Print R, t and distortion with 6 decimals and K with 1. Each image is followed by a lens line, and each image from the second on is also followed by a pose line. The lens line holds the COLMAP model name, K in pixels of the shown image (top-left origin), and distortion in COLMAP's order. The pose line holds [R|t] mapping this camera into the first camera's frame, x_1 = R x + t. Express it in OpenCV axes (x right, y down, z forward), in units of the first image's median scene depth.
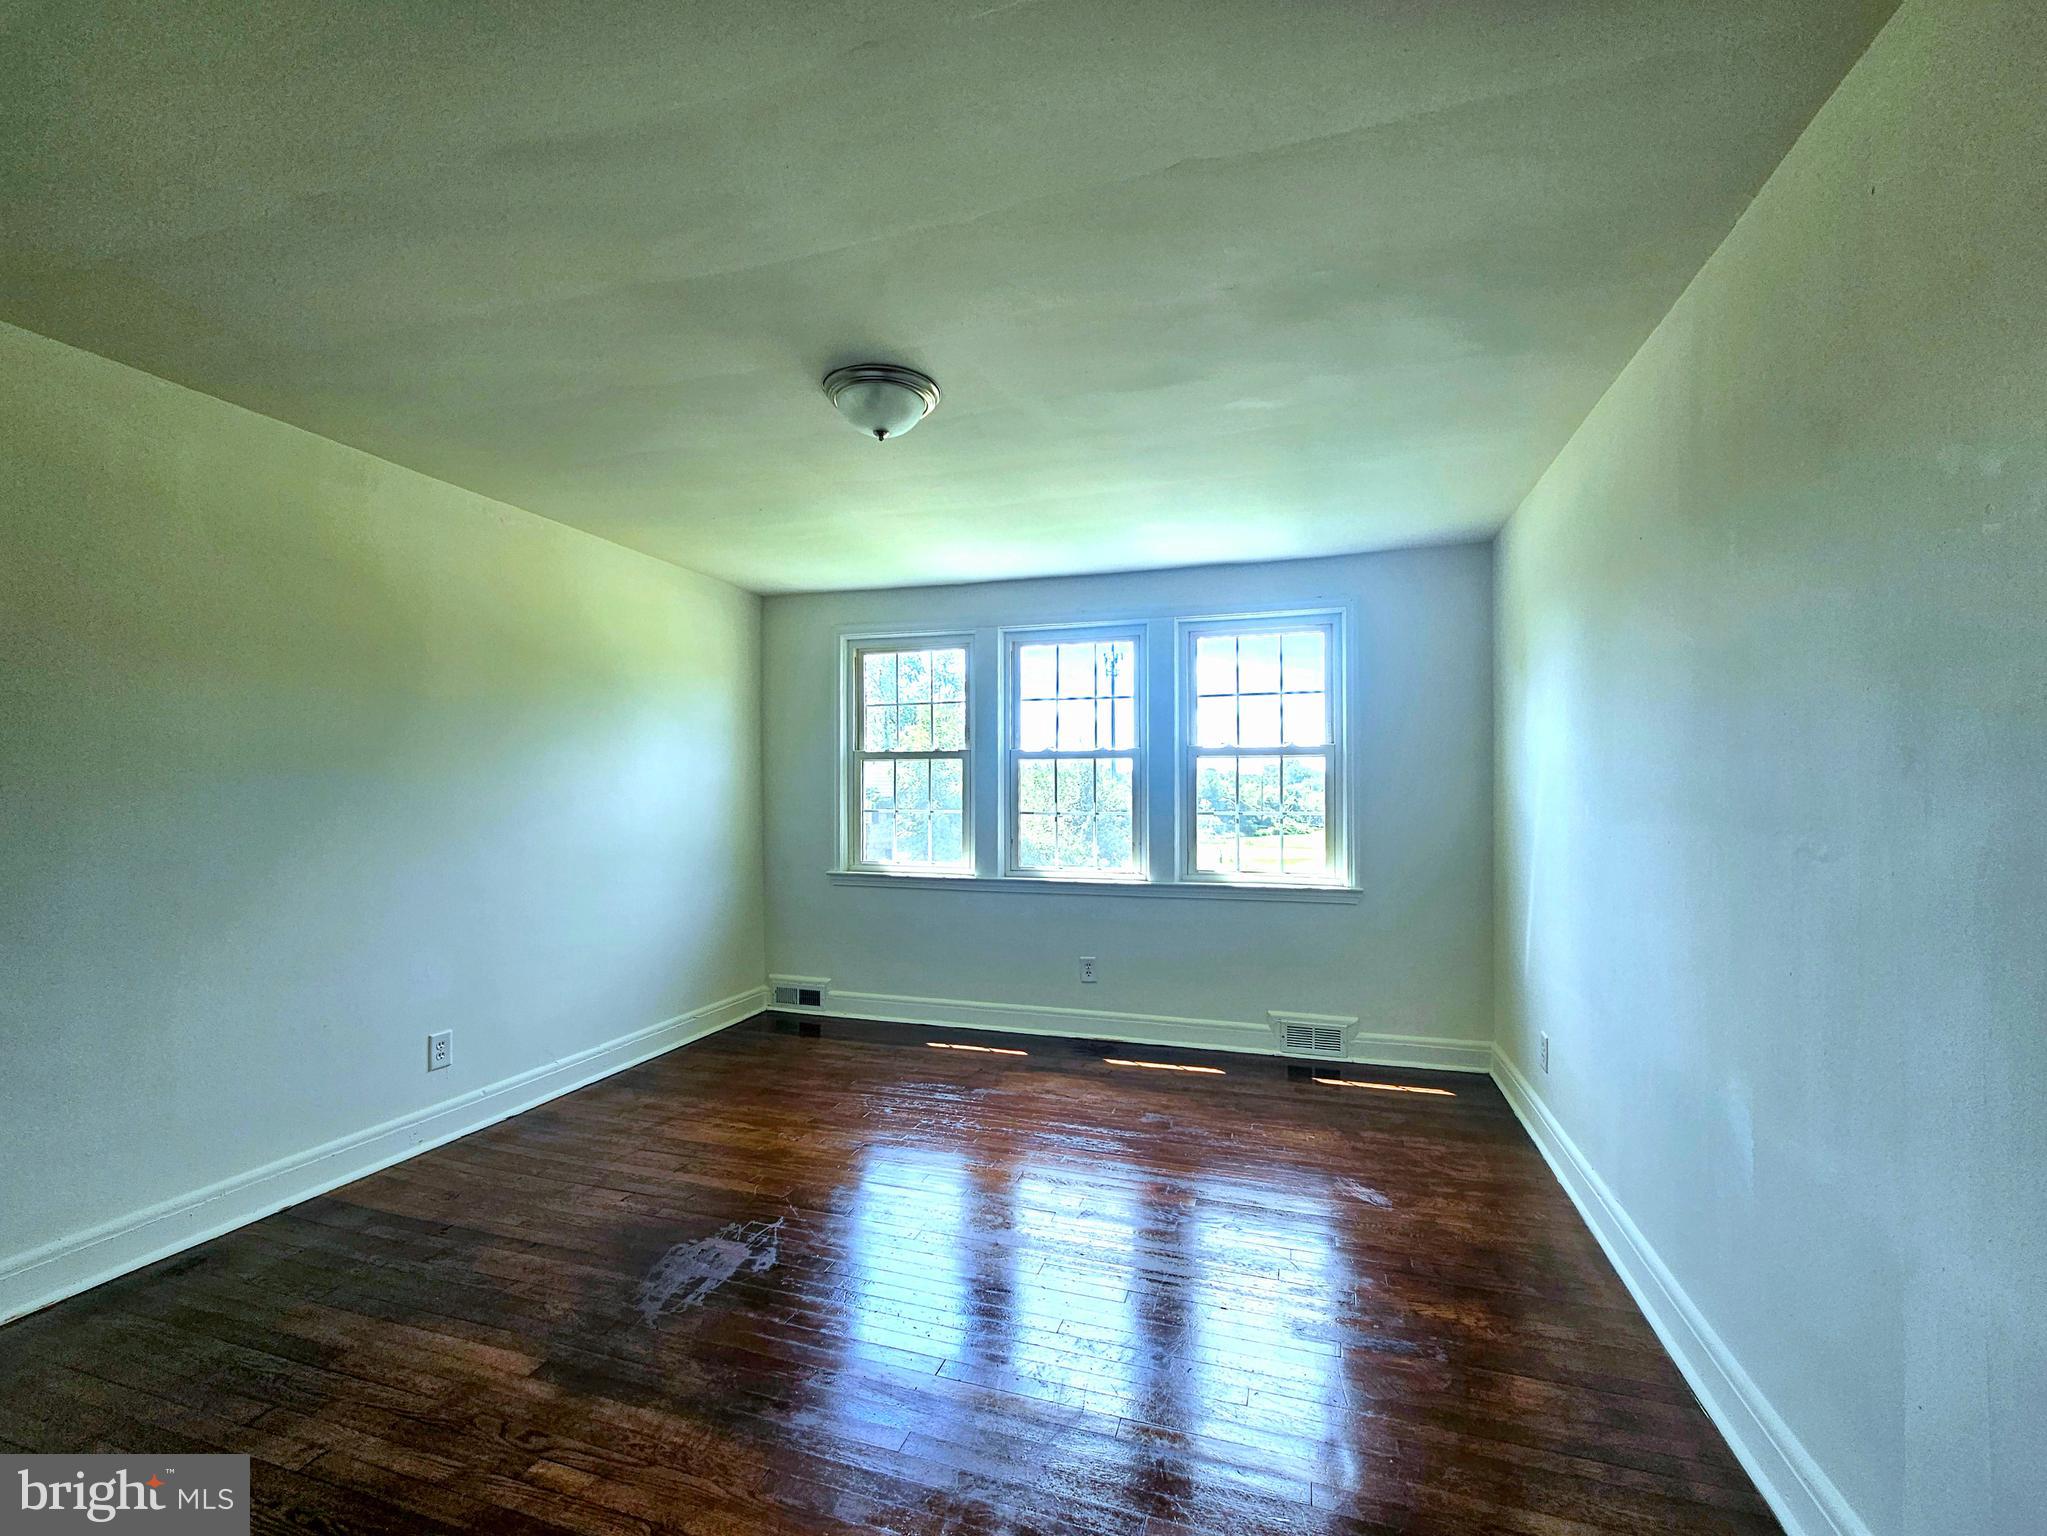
lens RADIAL K [[856.5, 0, 1070.5], [0, 856.5, 773.1], [0, 0, 1]] dist [0.000748, 0.002021]
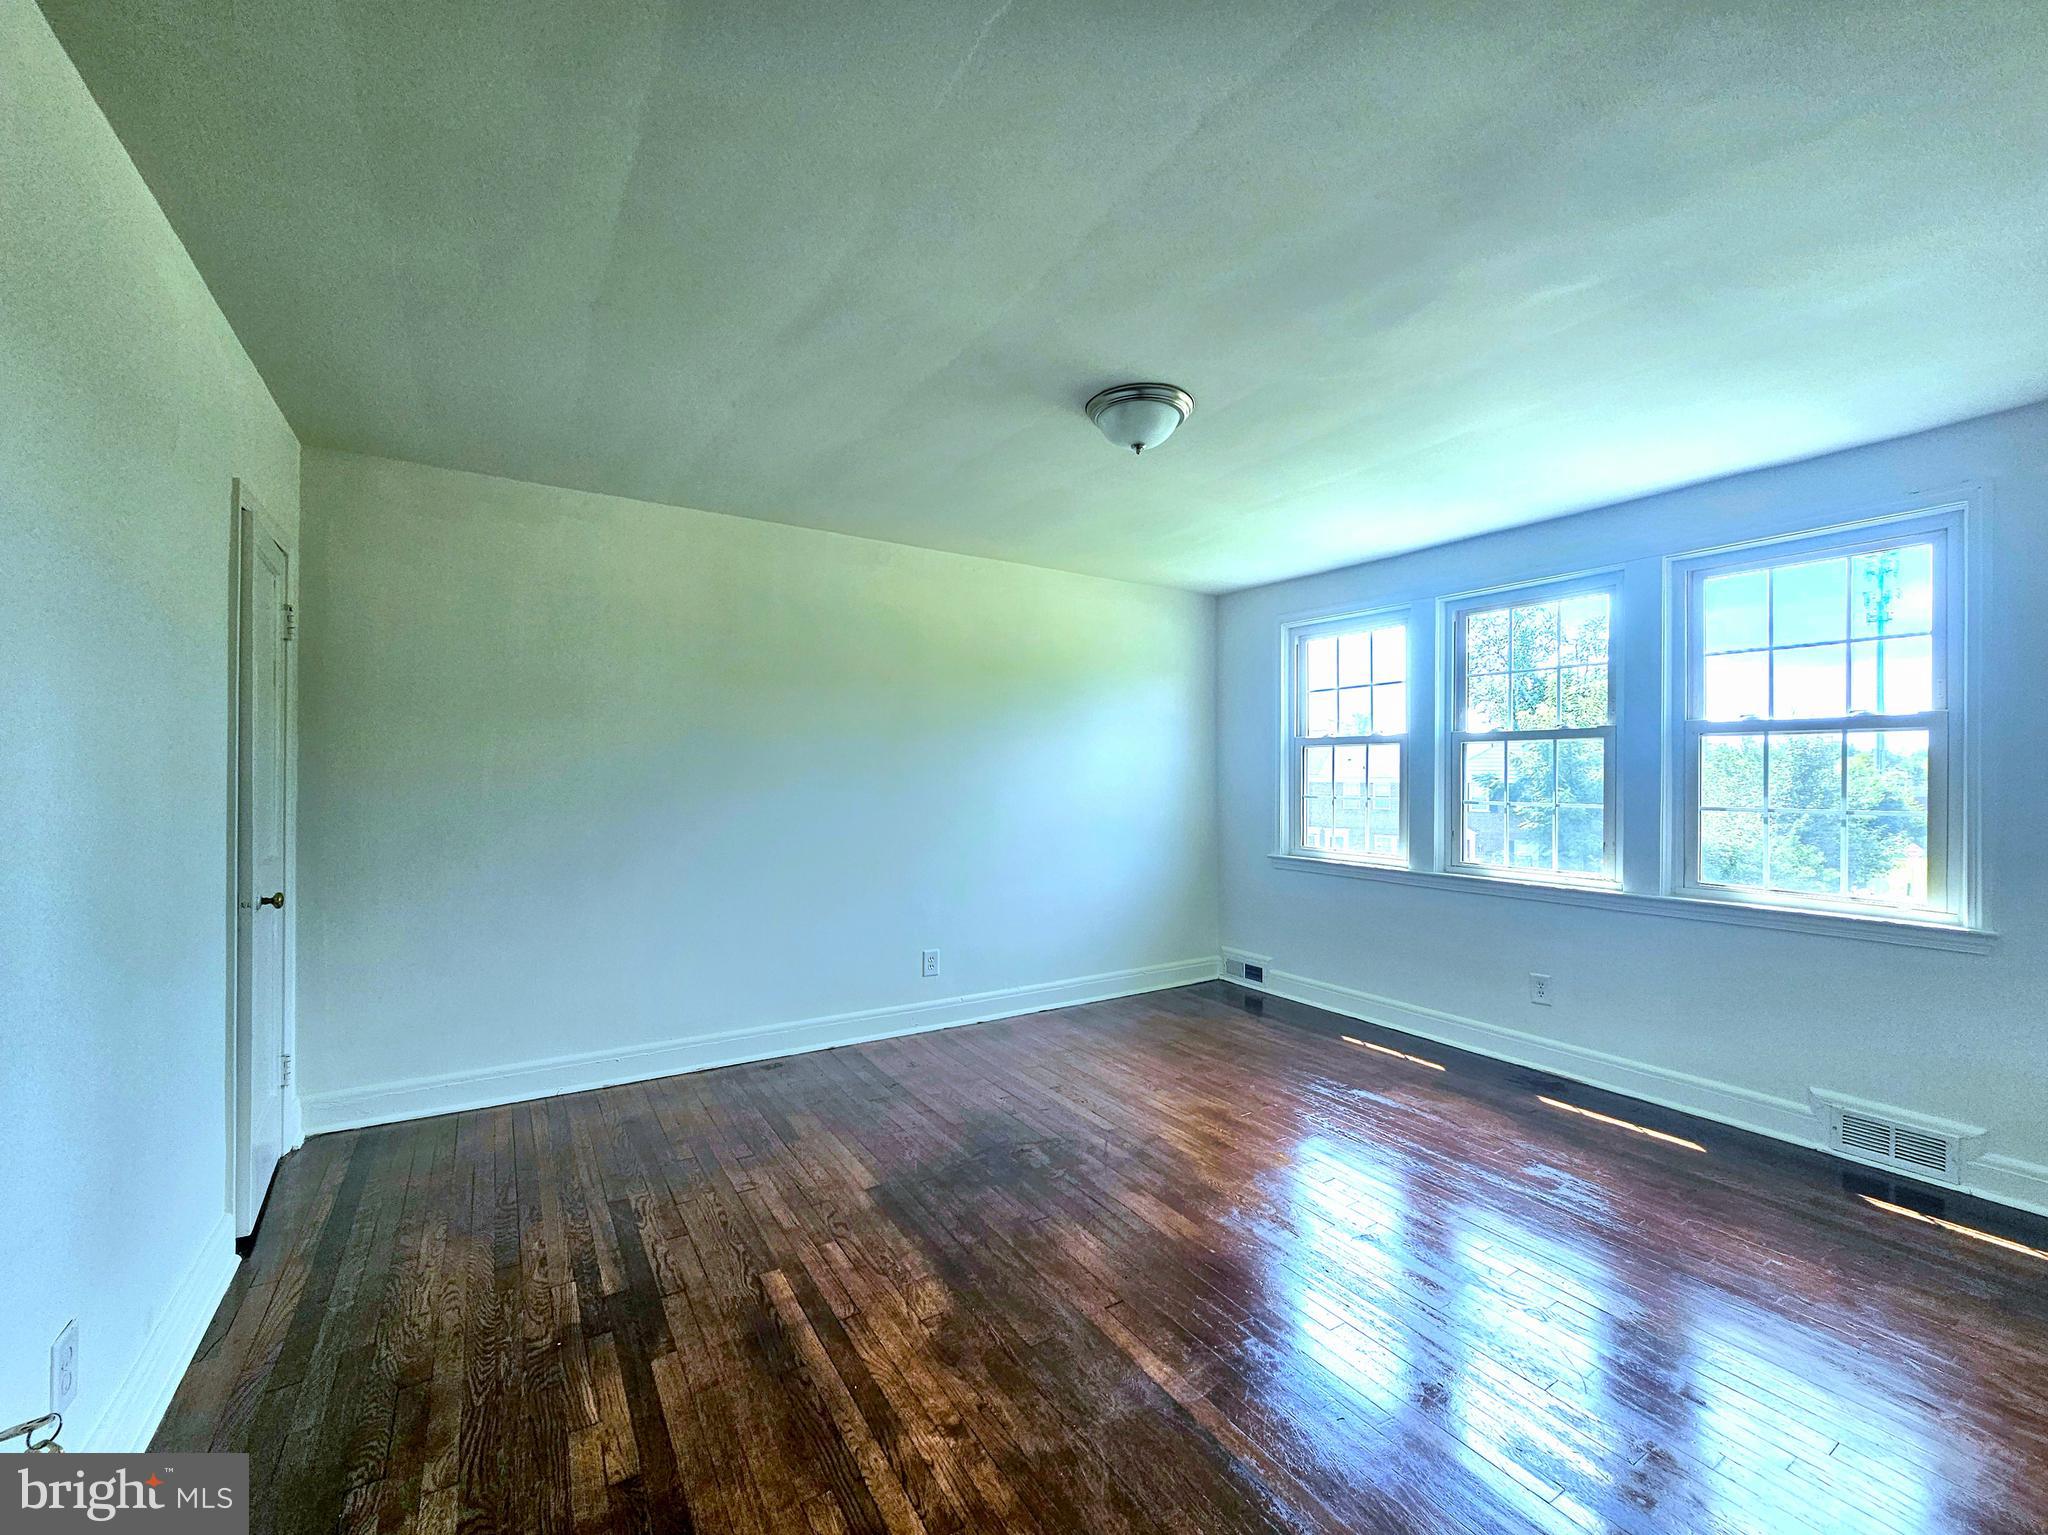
lens RADIAL K [[856.9, 0, 1071.0], [0, 856.9, 772.6], [0, 0, 1]] dist [0.000748, 0.002021]
pose [[0.770908, 0.002911, -0.636939, 0.220213], [0.008200, 0.999861, 0.014495, -0.001228], [0.636893, -0.016397, 0.770778, 0.057849]]
